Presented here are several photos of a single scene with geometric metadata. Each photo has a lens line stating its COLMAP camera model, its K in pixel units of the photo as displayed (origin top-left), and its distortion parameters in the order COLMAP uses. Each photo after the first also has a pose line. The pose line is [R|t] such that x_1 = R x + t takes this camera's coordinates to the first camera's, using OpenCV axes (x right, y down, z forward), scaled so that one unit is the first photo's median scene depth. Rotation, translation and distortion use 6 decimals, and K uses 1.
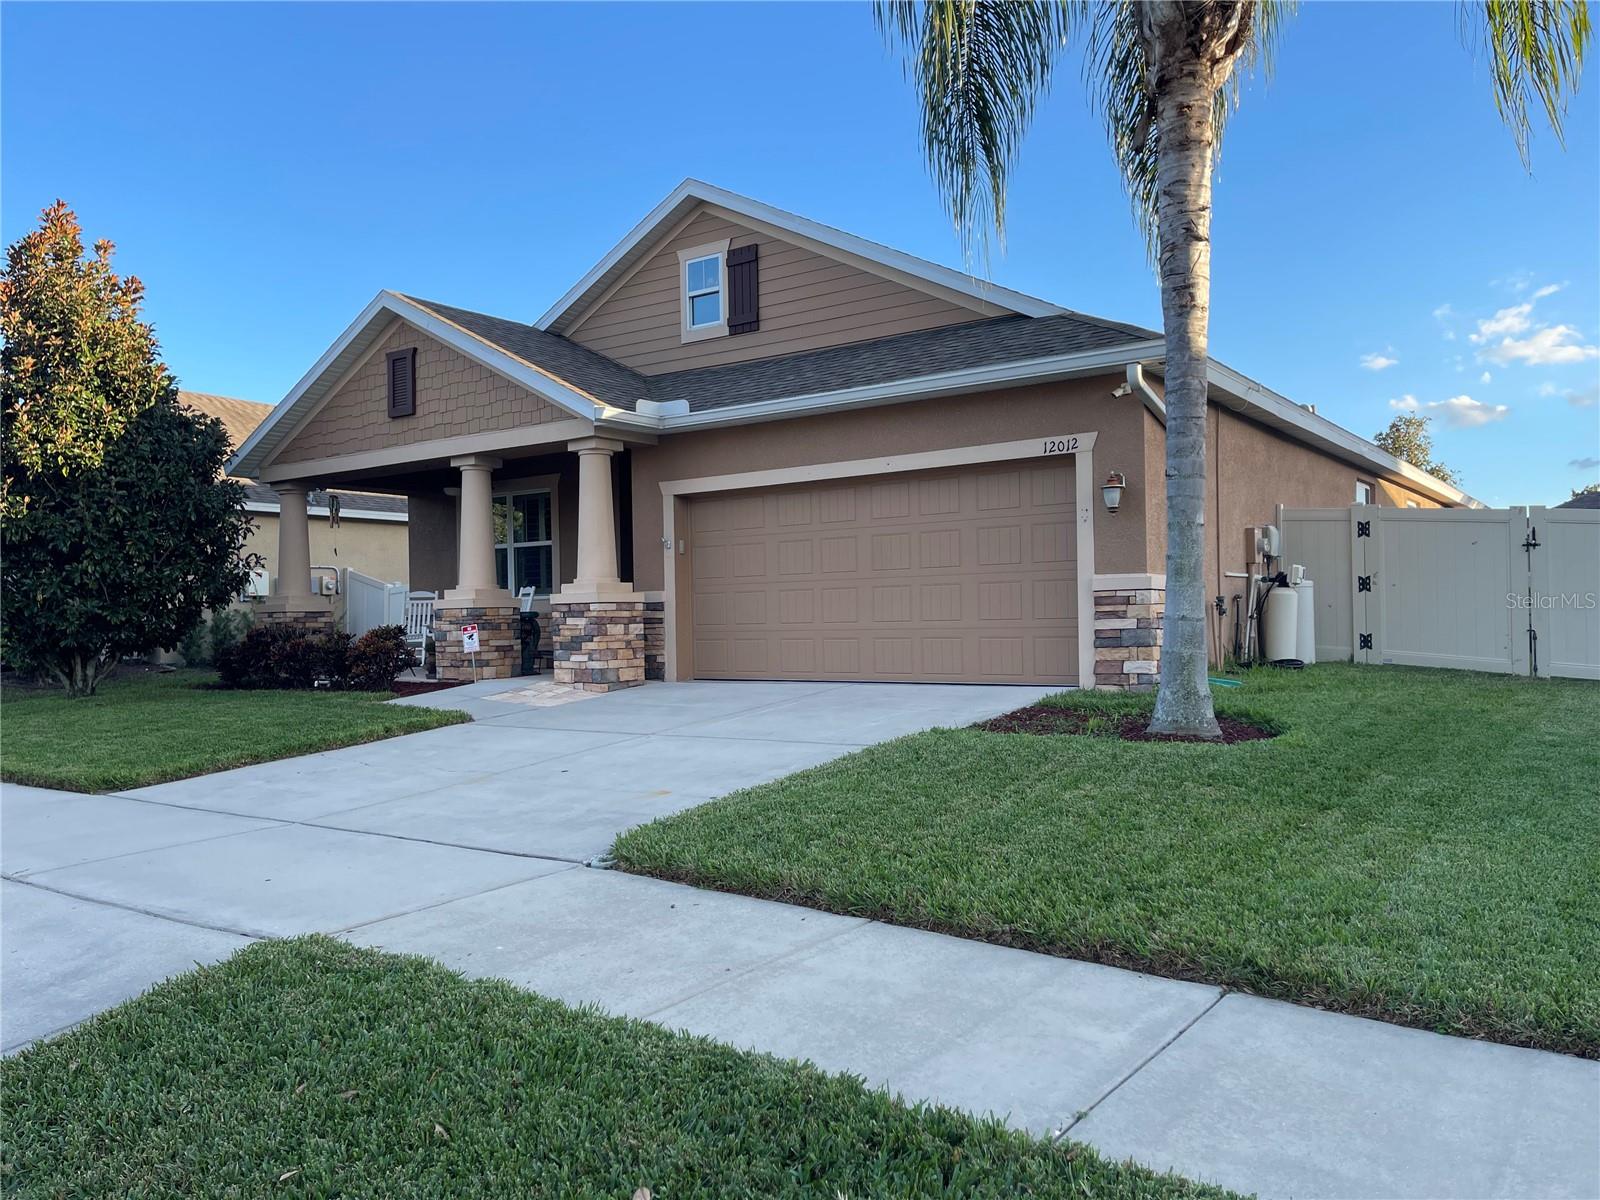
lens RADIAL K [[1261.7, 0, 800.0], [0, 1261.7, 600.0], [0, 0, 1]] dist [0.006348, 0.002381]
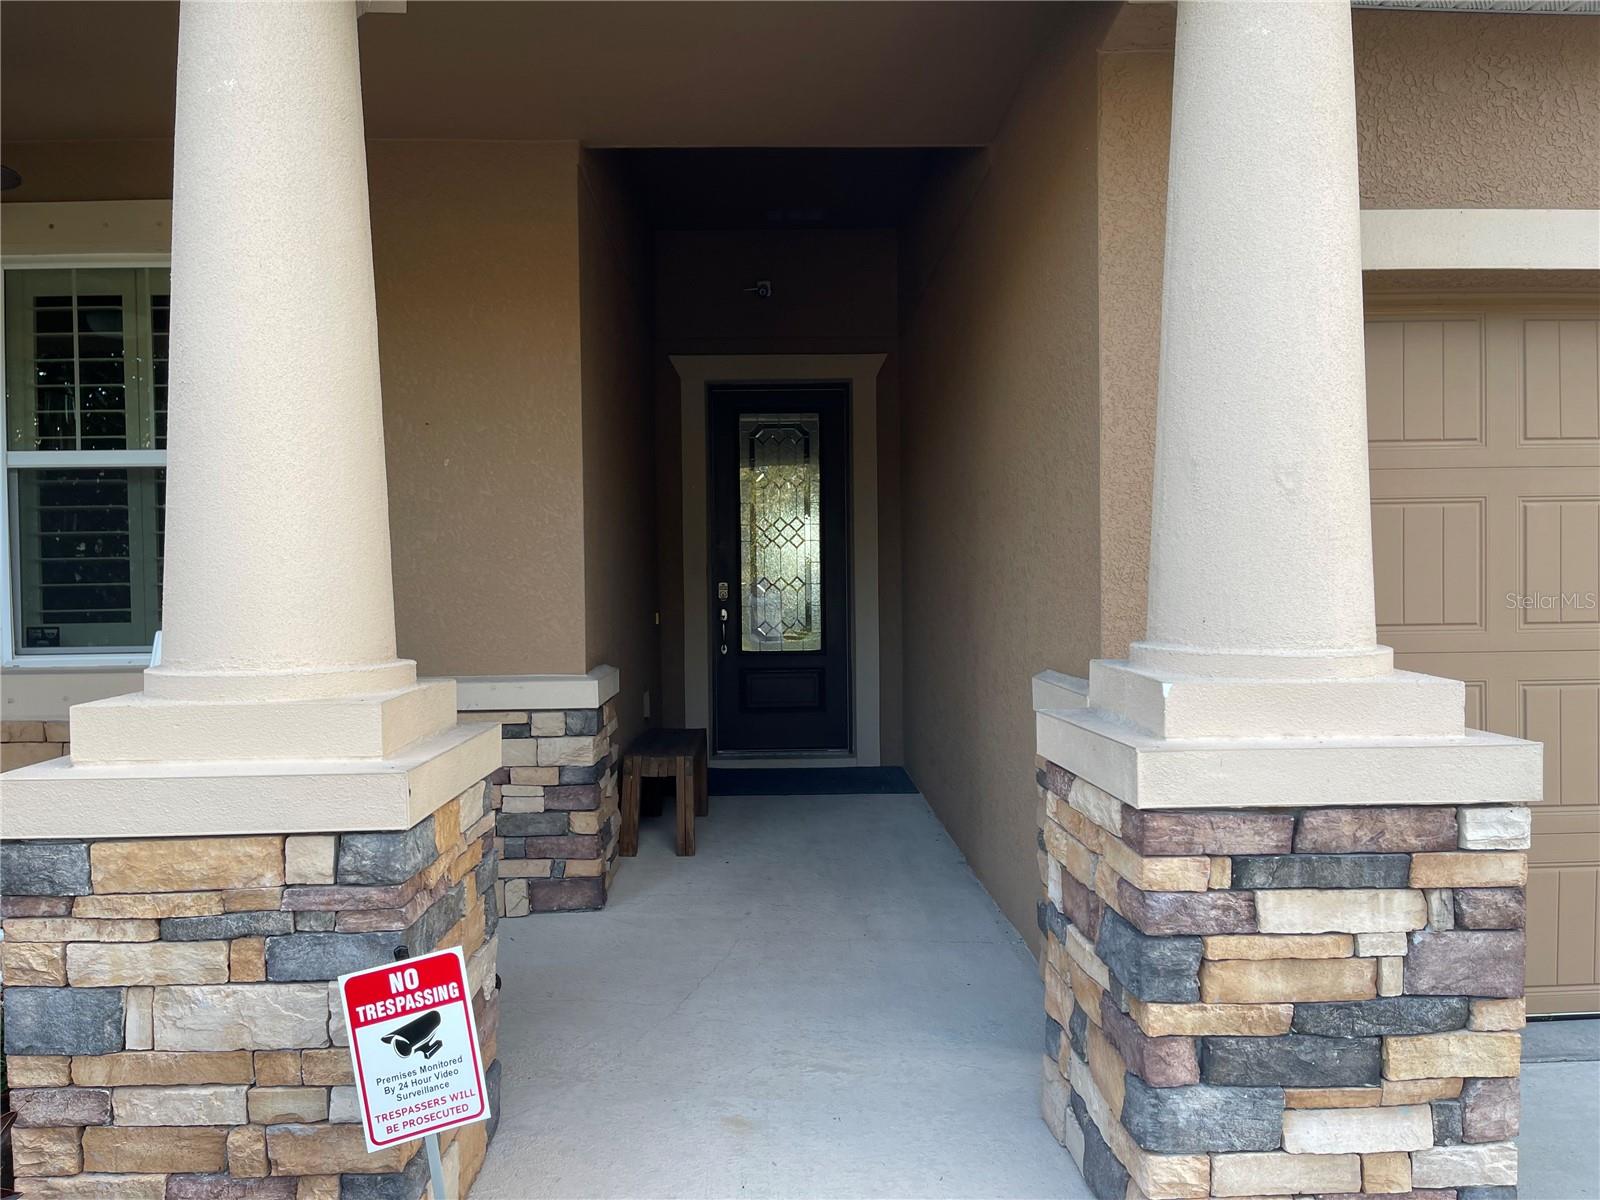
lens RADIAL K [[1261.7, 0, 800.0], [0, 1261.7, 600.0], [0, 0, 1]] dist [0.006348, 0.002381]
pose [[0.794290, 0.001136, 0.607538, -0.333365], [-0.011381, 0.999851, 0.013010, -0.025679], [-0.607432, -0.017248, 0.794184, 0.904549]]
